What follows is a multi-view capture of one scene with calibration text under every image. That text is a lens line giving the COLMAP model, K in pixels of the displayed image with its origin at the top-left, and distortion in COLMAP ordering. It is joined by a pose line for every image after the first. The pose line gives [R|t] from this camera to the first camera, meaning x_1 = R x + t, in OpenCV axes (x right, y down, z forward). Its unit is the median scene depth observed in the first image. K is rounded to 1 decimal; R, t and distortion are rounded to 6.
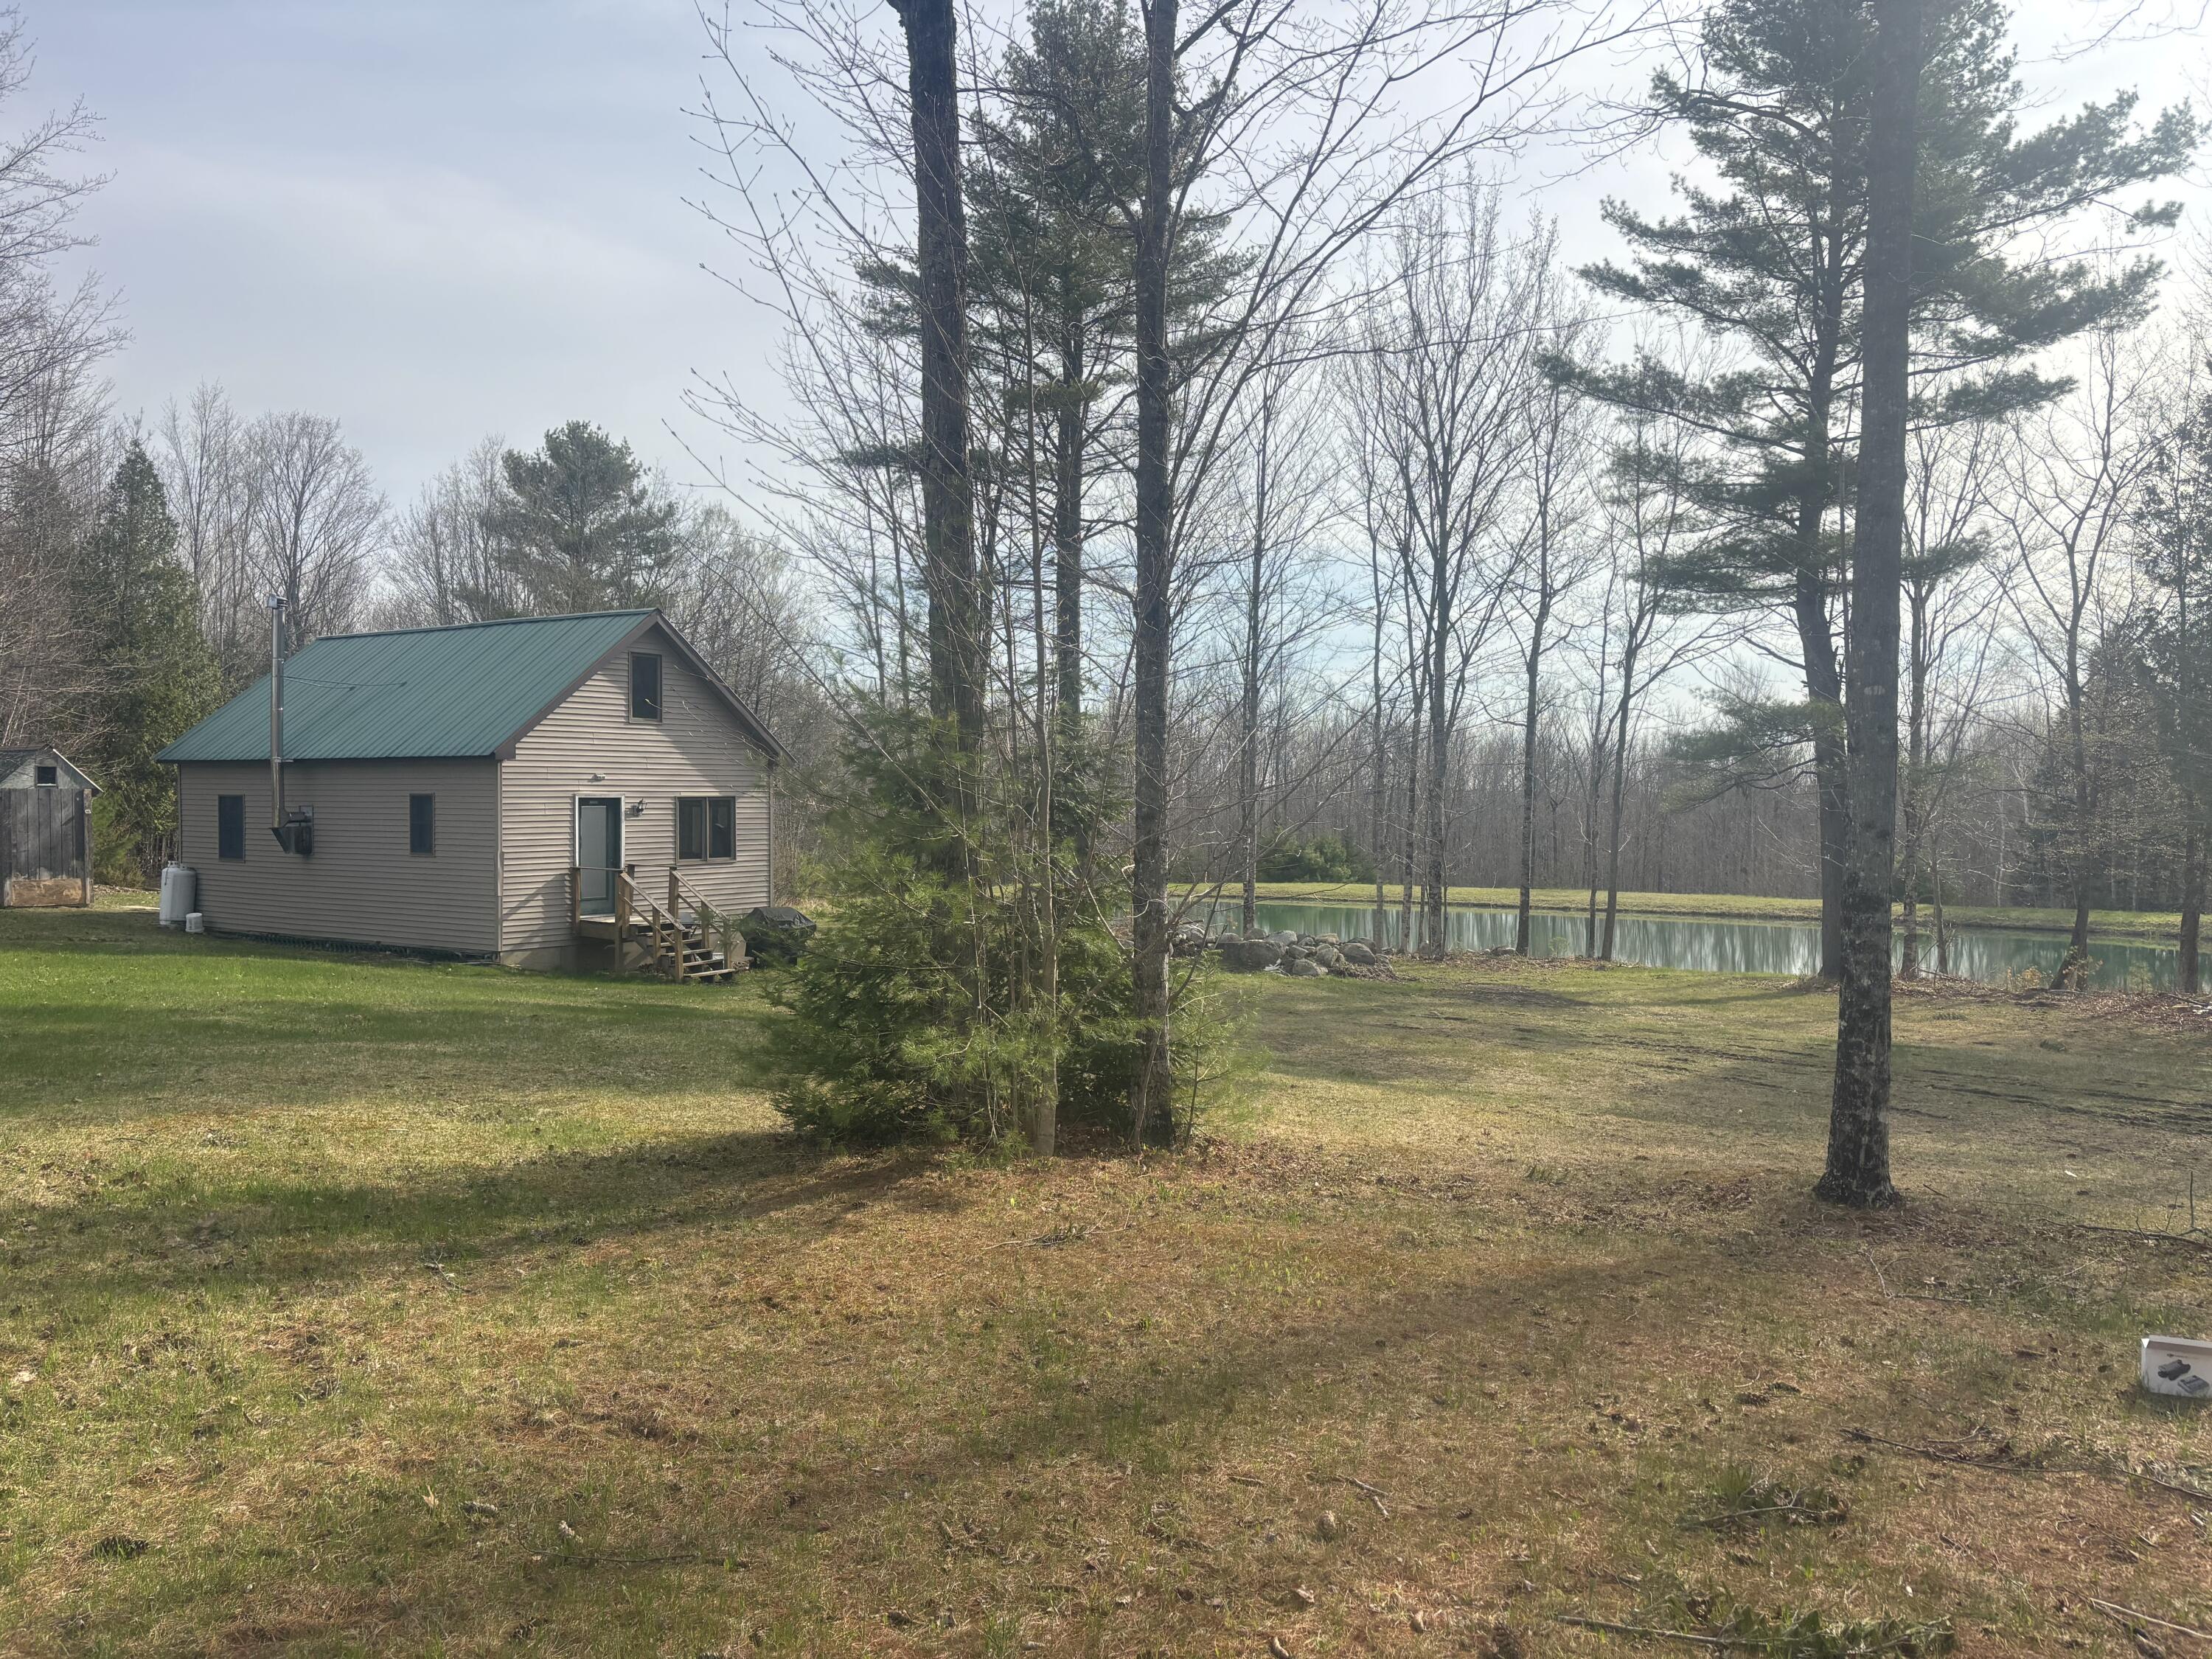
lens RADIAL K [[1666.5, 0, 1107.8], [0, 1666.5, 839.9], [0, 0, 1]] dist [0.009401, 0.006435]
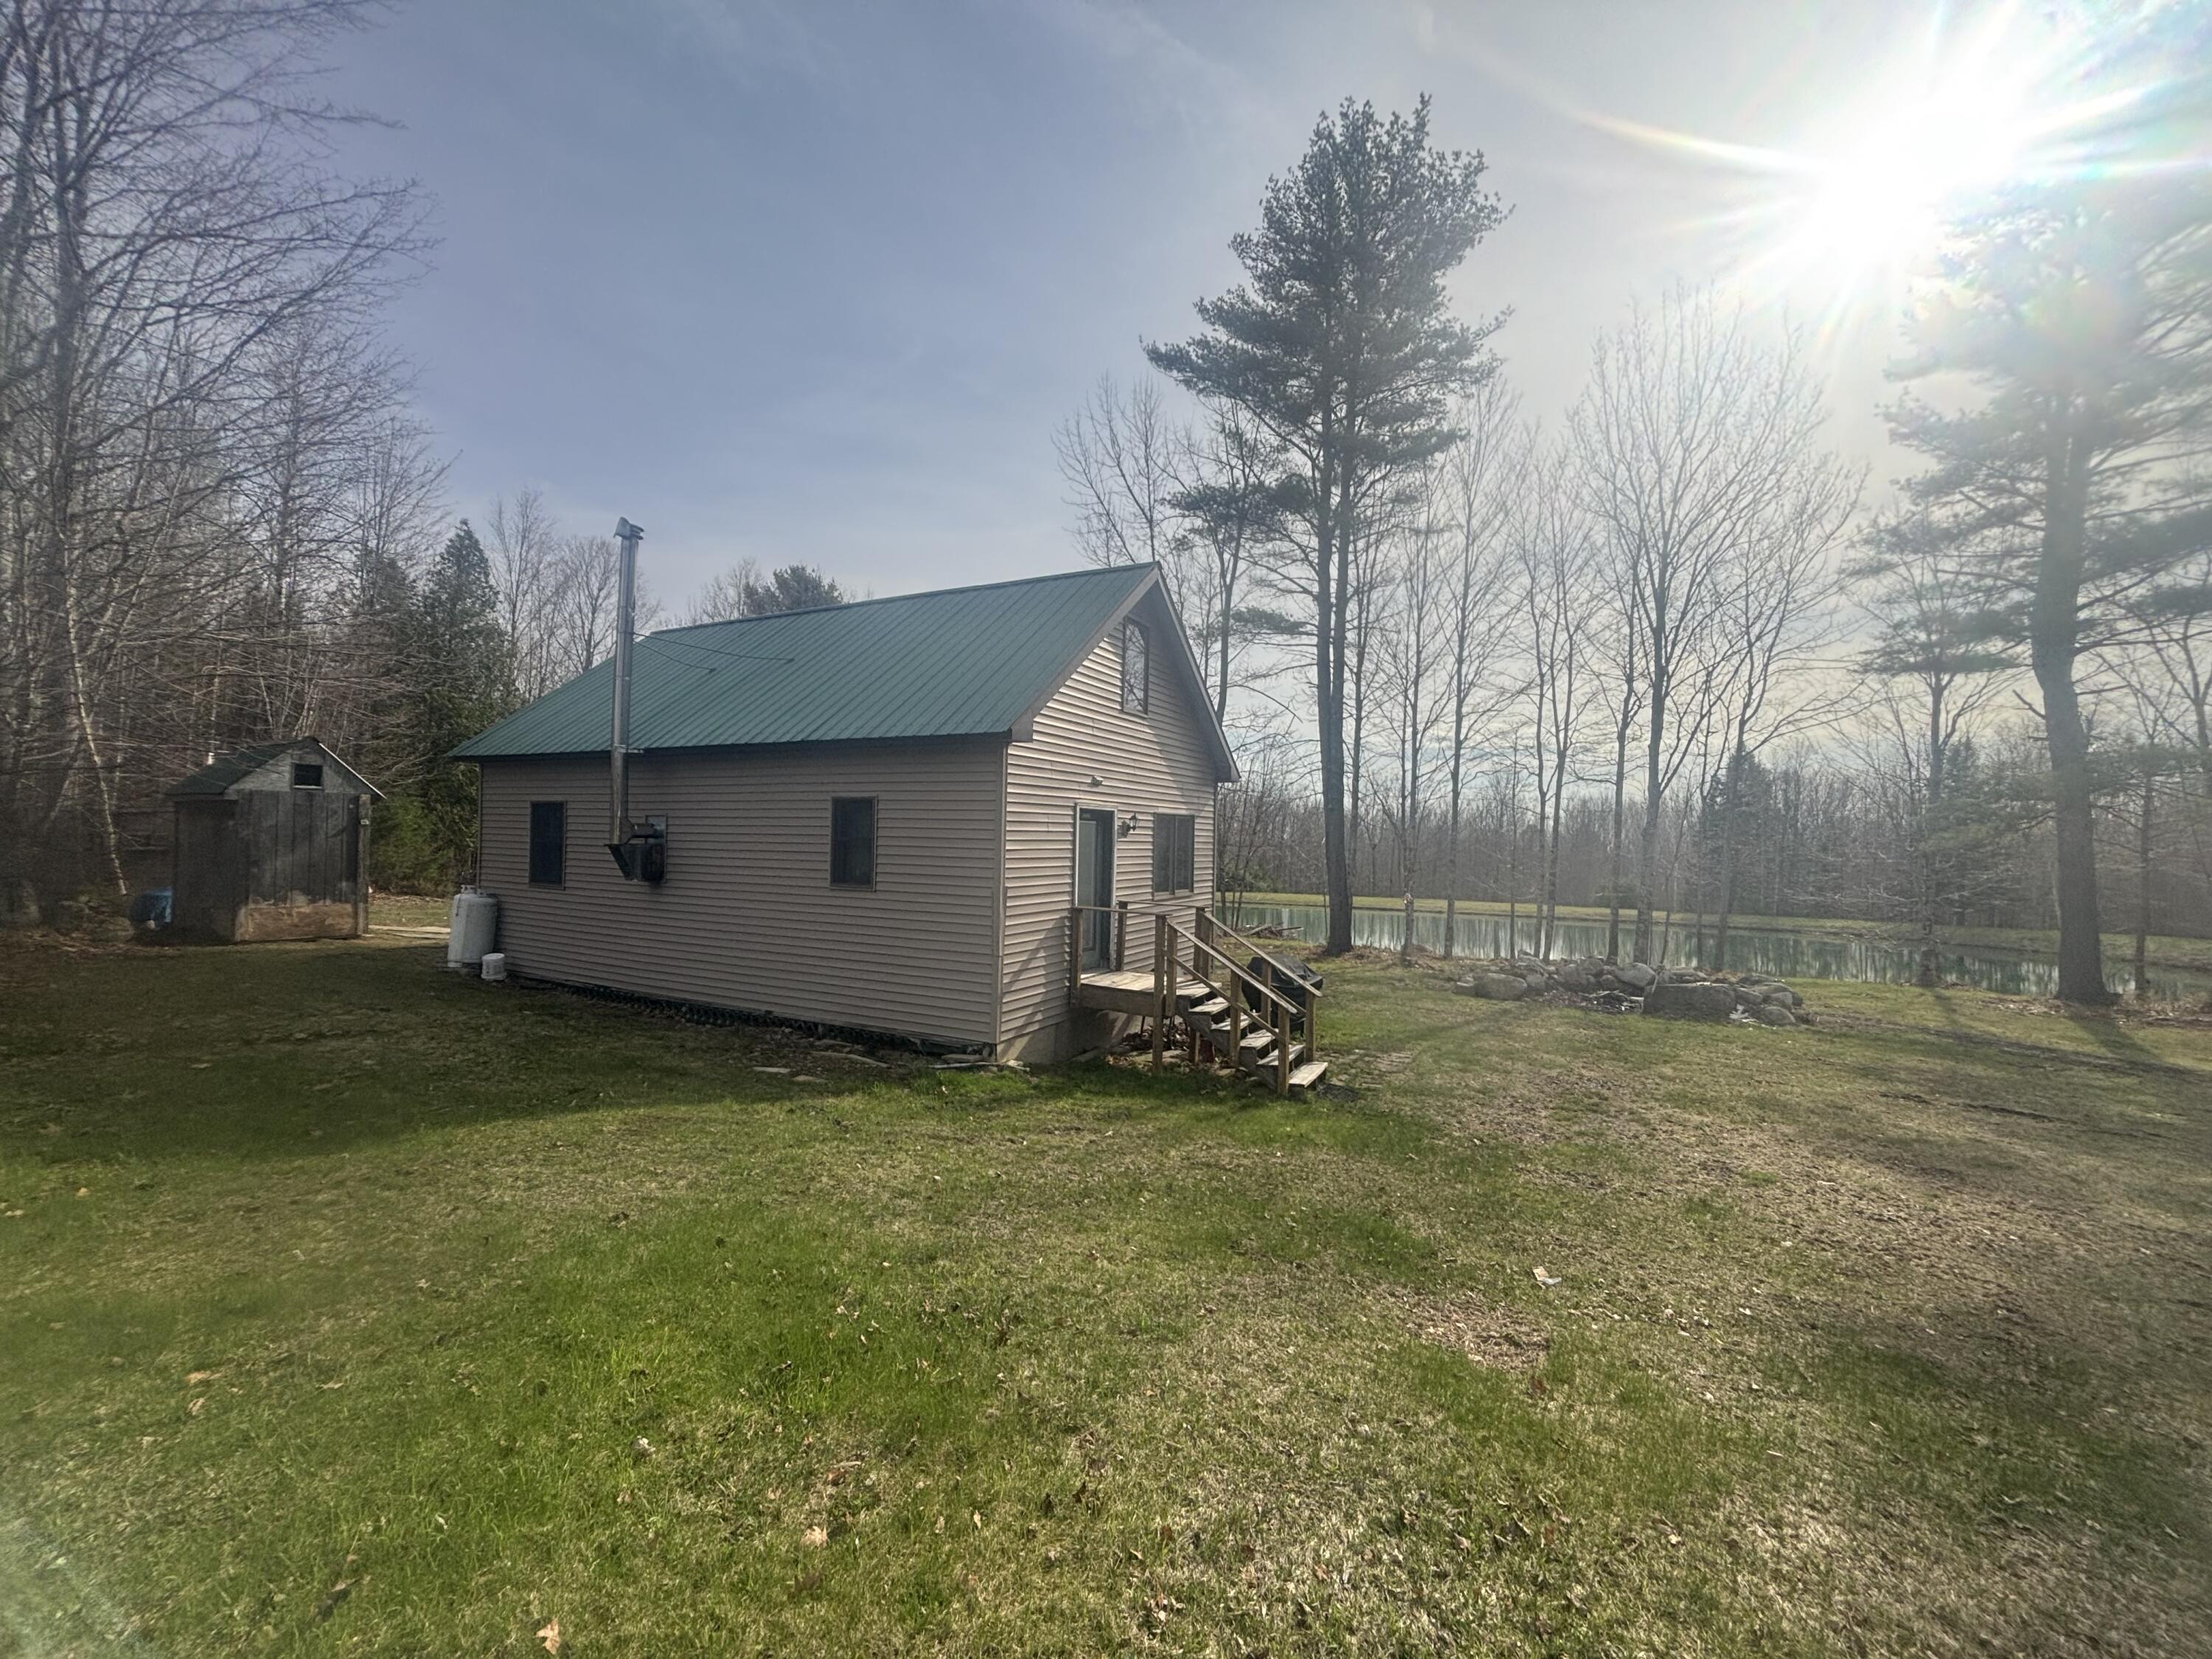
lens RADIAL K [[890.4, 0, 1104.7], [0, 890.4, 824.2], [0, 0, 1]] dist [-0.000019, -0.000458]
pose [[0.995599, 0.017467, 0.092075, -0.294747], [-0.013623, 0.999016, -0.042210, -0.002502], [-0.092722, 0.040770, 0.994857, 0.544628]]
